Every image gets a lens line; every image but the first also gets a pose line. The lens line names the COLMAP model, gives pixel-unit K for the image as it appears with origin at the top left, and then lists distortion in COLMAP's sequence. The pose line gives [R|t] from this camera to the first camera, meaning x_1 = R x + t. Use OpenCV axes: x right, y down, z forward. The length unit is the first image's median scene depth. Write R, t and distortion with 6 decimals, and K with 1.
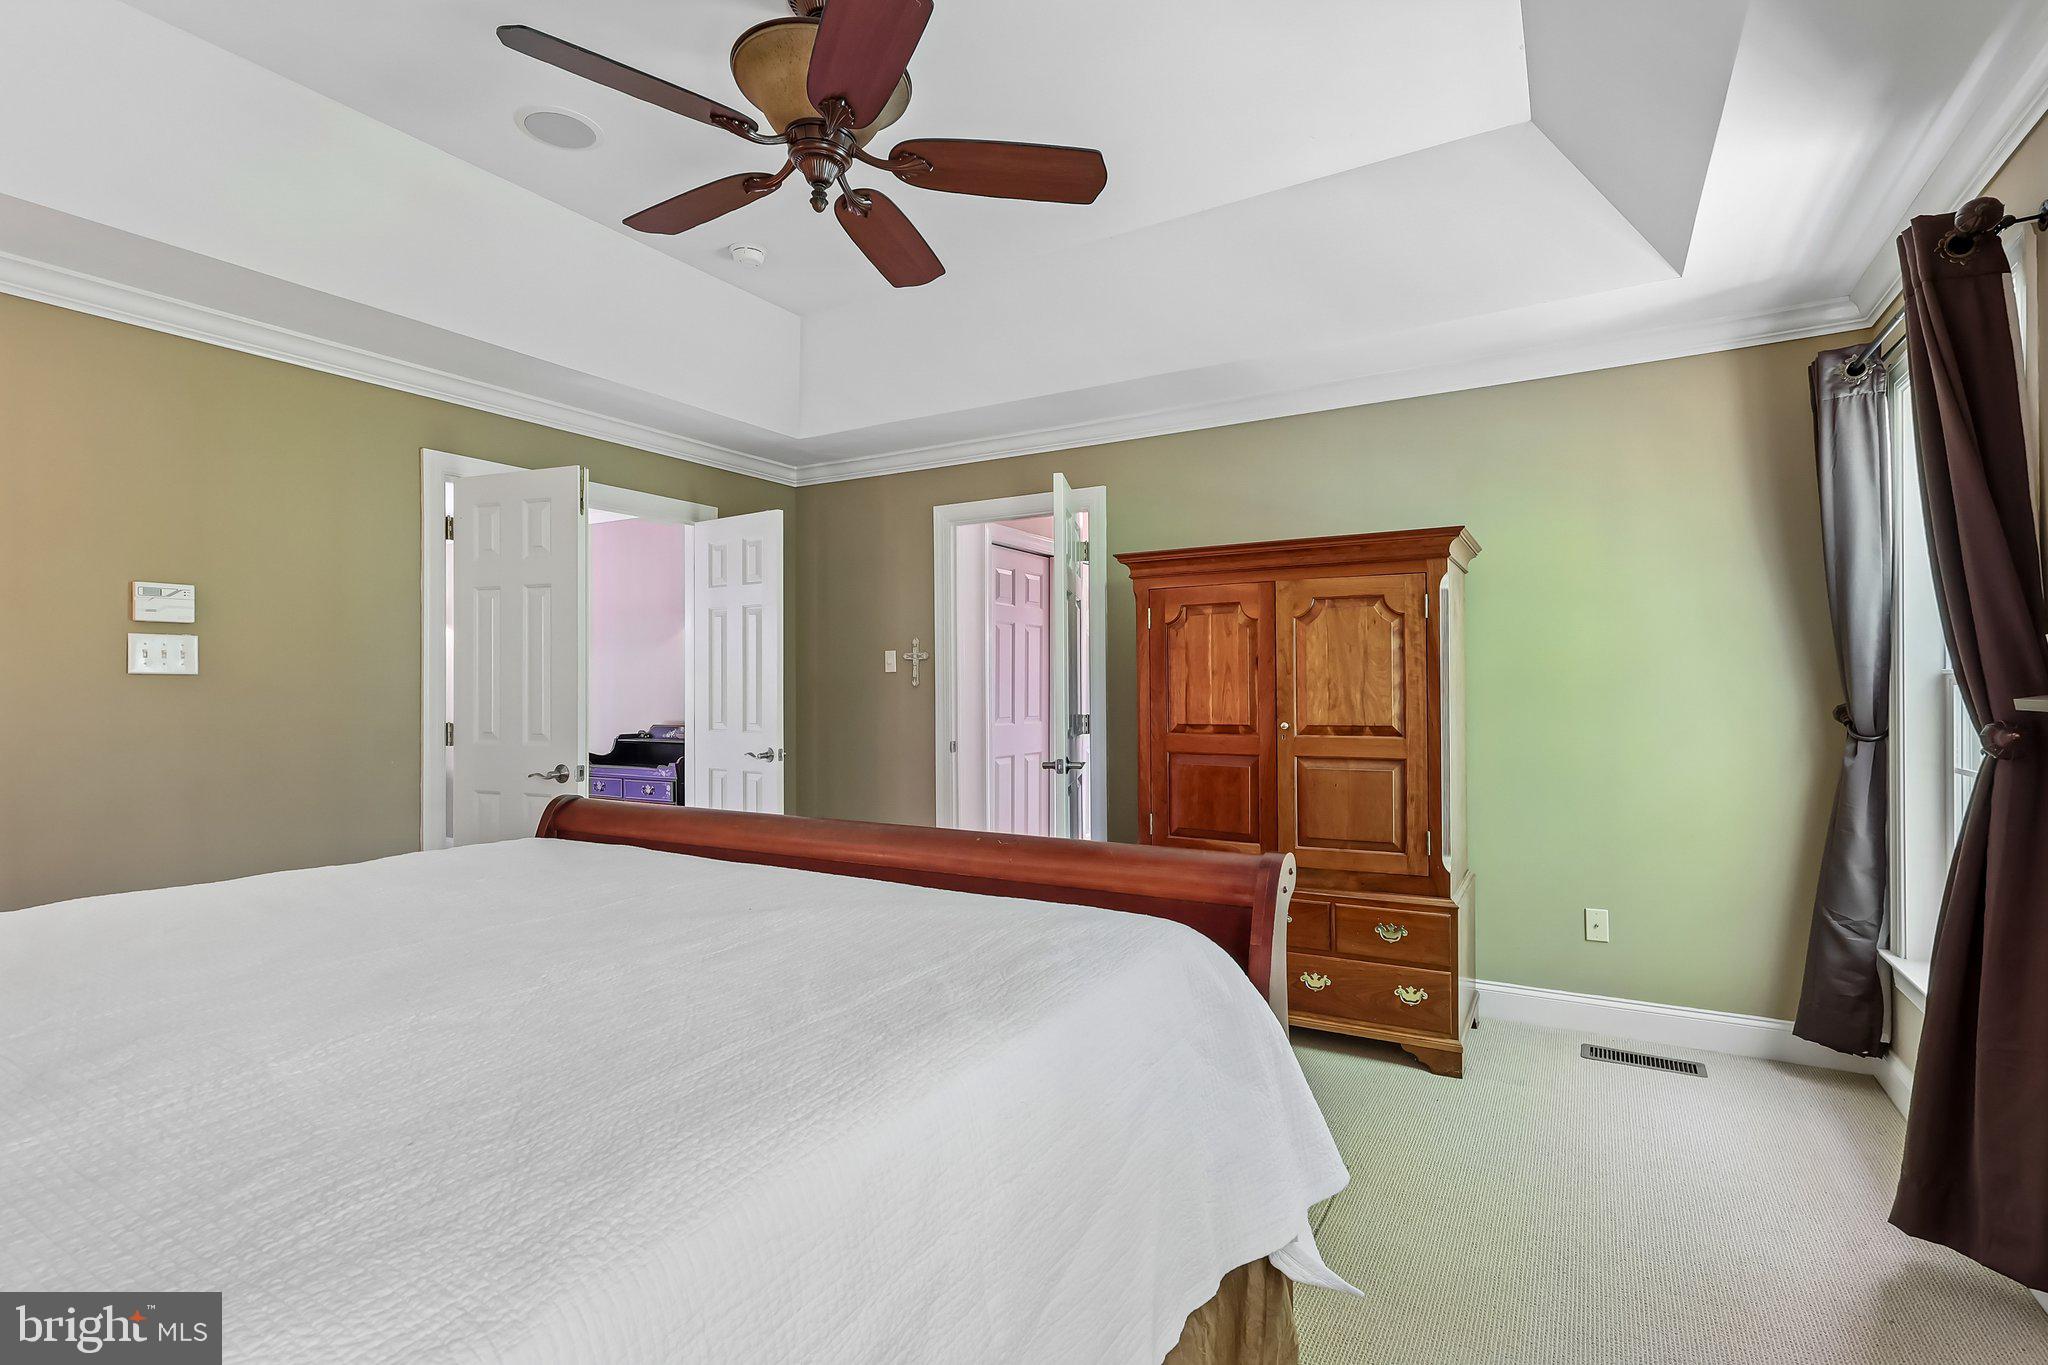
lens RADIAL K [[965.0, 0, 1024.0], [0, 965.0, 682.5], [0, 0, 1]] dist [-0.001224, -0.000490]
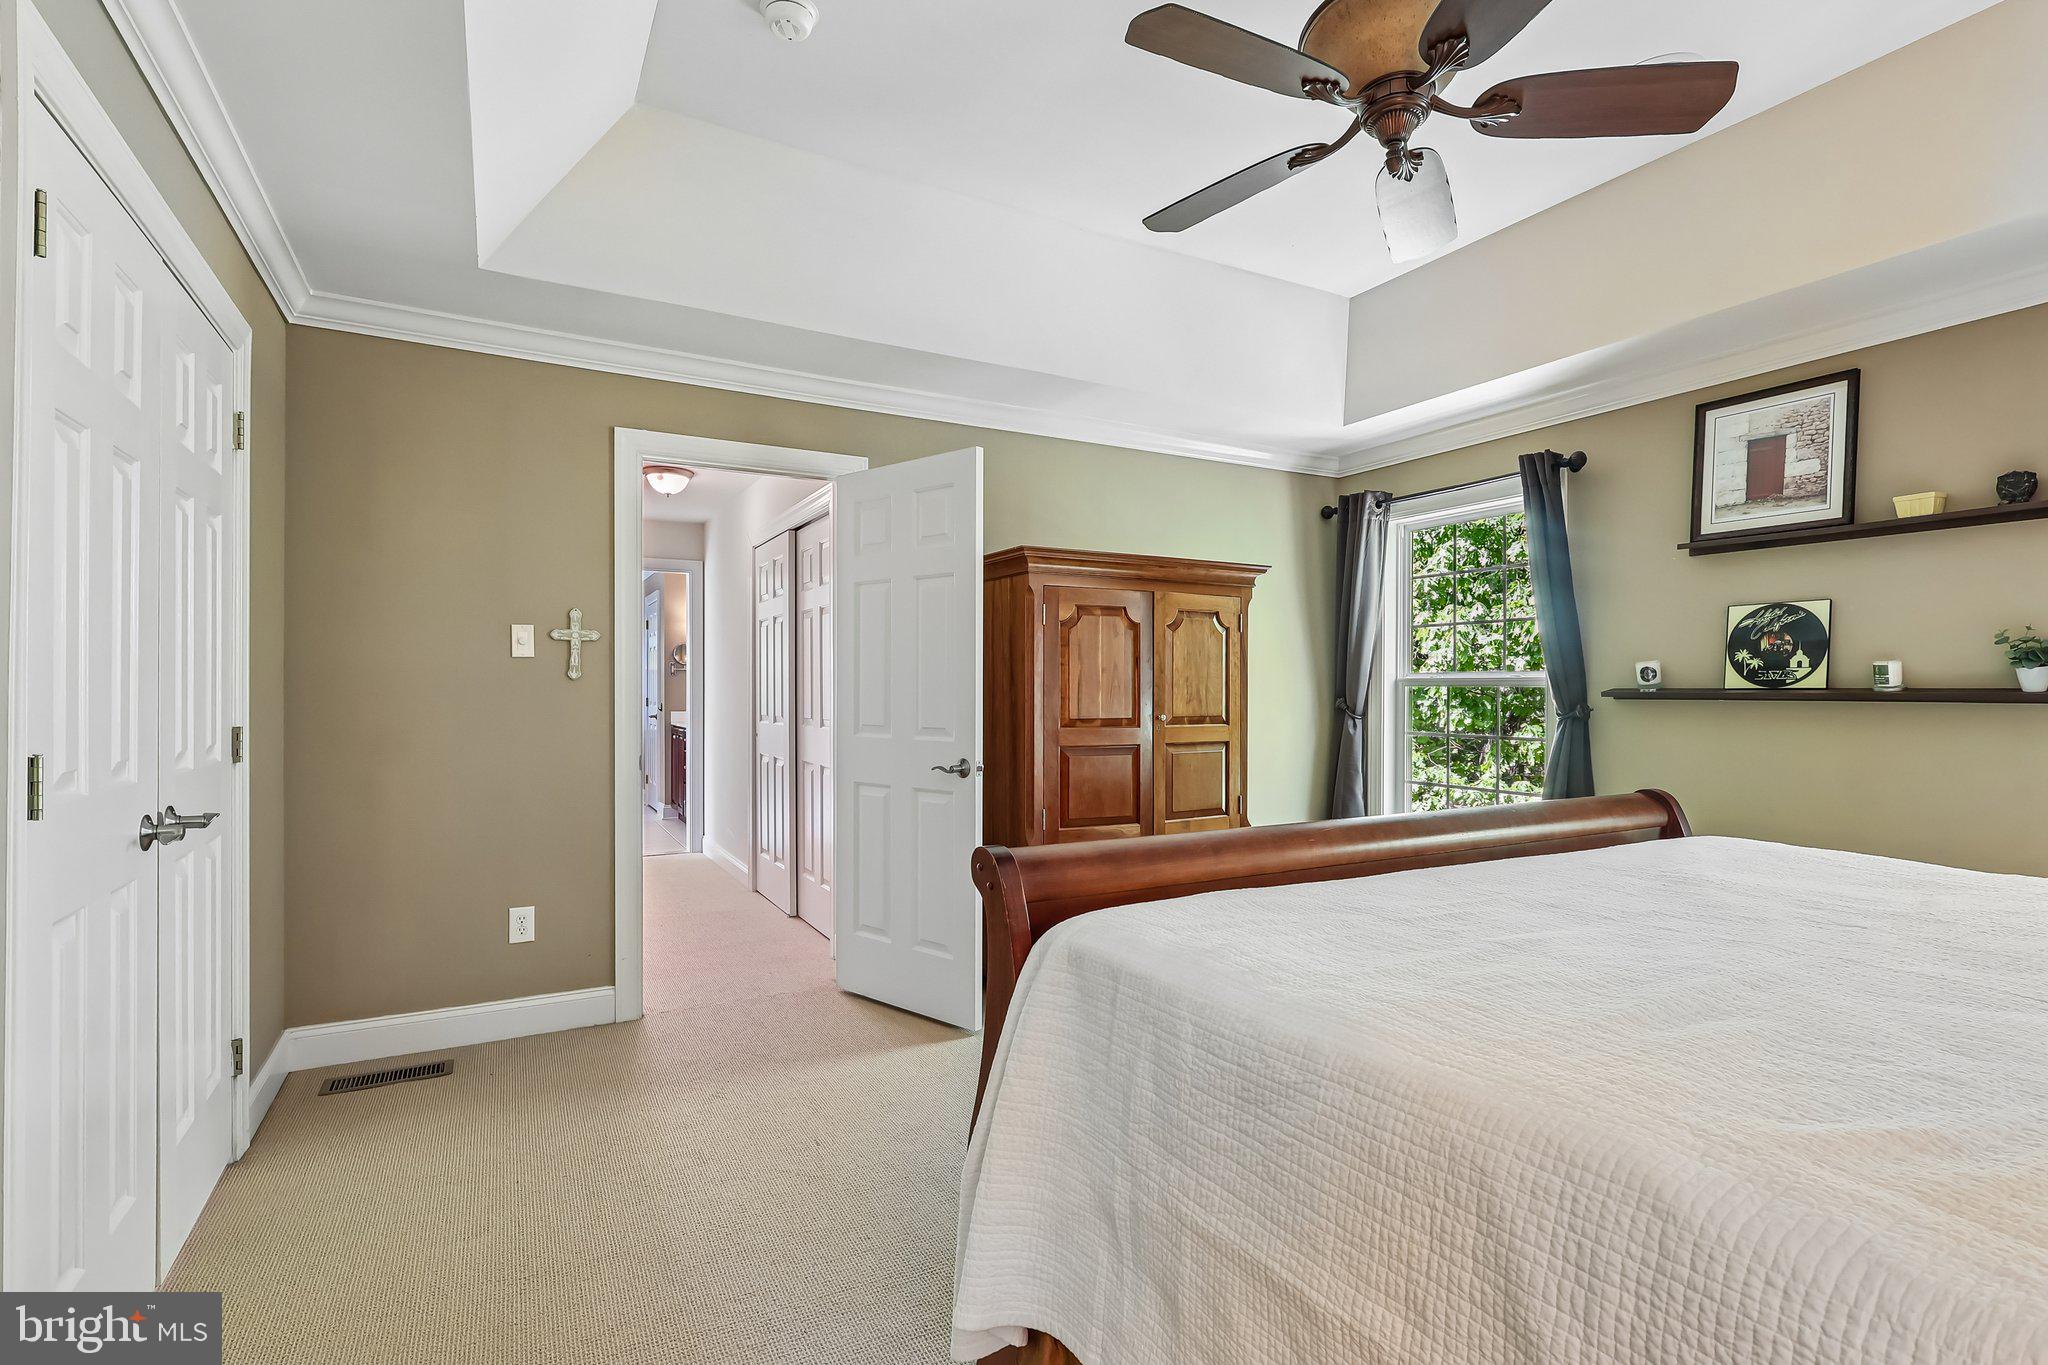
lens RADIAL K [[965.0, 0, 1024.0], [0, 965.0, 682.5], [0, 0, 1]] dist [-0.001224, -0.000490]
pose [[0.522589, 0.012435, 0.852494, -0.808588], [-0.009711, 0.999916, -0.008632, 0.014419], [-0.852529, -0.003767, 0.522666, 0.542484]]
